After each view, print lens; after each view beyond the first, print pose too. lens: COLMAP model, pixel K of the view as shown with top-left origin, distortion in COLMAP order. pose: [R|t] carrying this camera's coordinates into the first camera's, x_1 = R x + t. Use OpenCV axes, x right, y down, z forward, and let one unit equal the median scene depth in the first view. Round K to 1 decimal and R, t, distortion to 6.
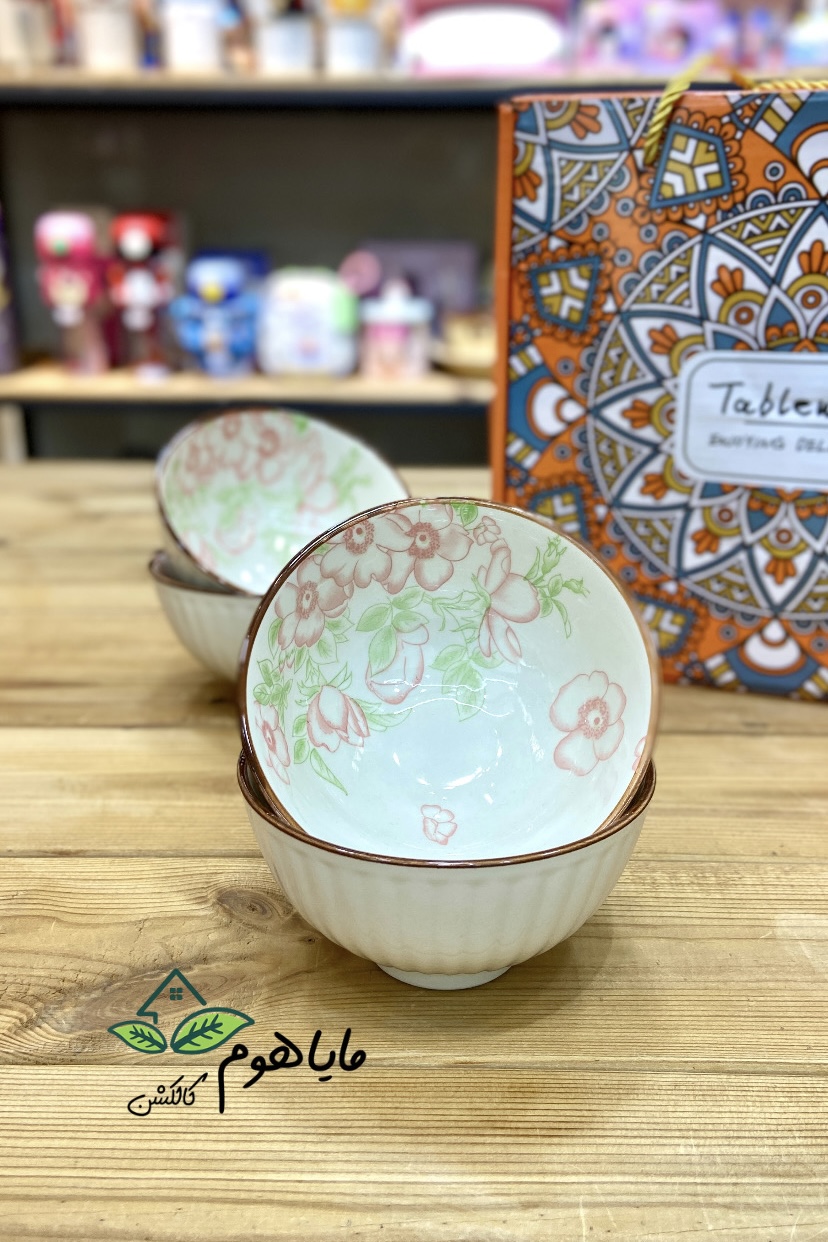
lens RADIAL K [[1096.6, 0, 433.3], [0, 1096.6, 605.4], [0, 0, 1]] dist [0.135433, -0.197528]
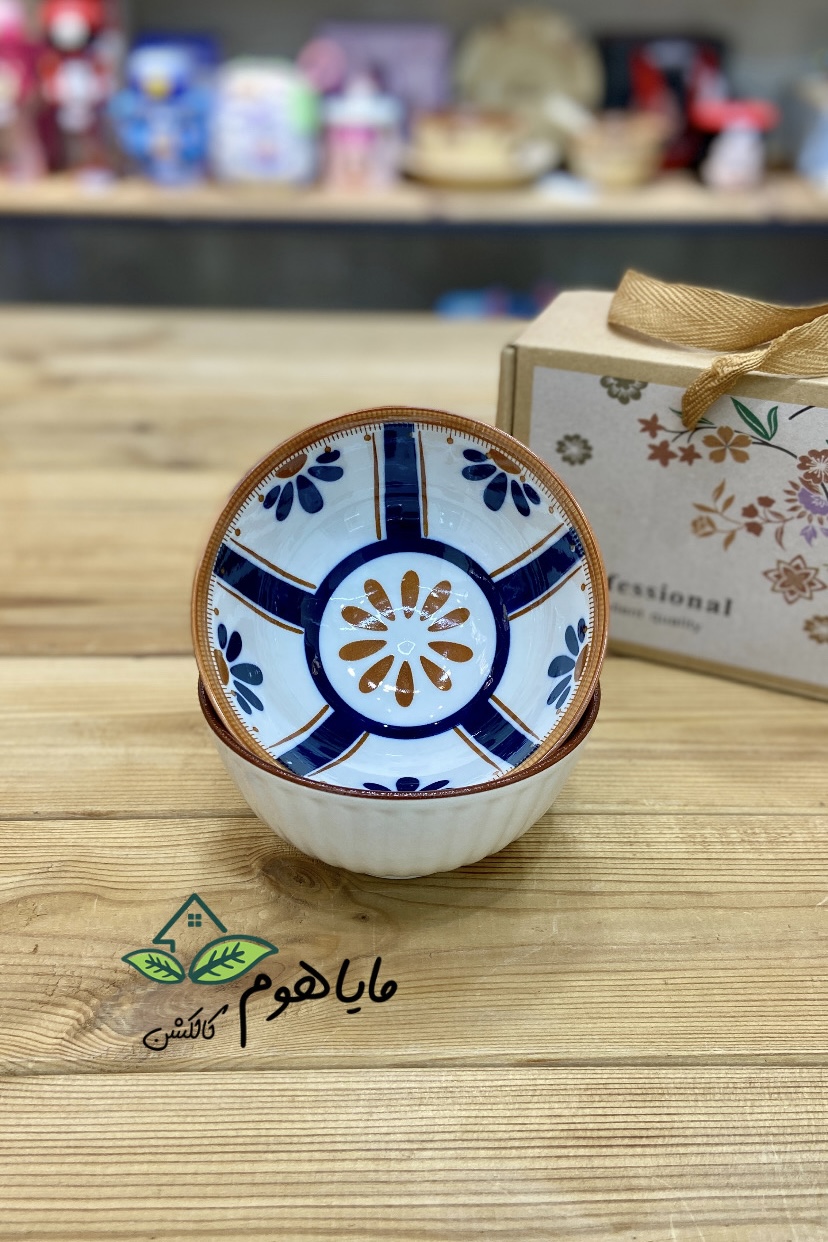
lens RADIAL K [[1096.6, 0, 433.3], [0, 1096.6, 605.4], [0, 0, 1]] dist [0.135433, -0.197528]
pose [[0.999005, -0.009154, 0.043652, -0.108257], [0.001217, 0.983940, 0.178496, -0.173238], [-0.044584, -0.178265, 0.982972, 0.103311]]
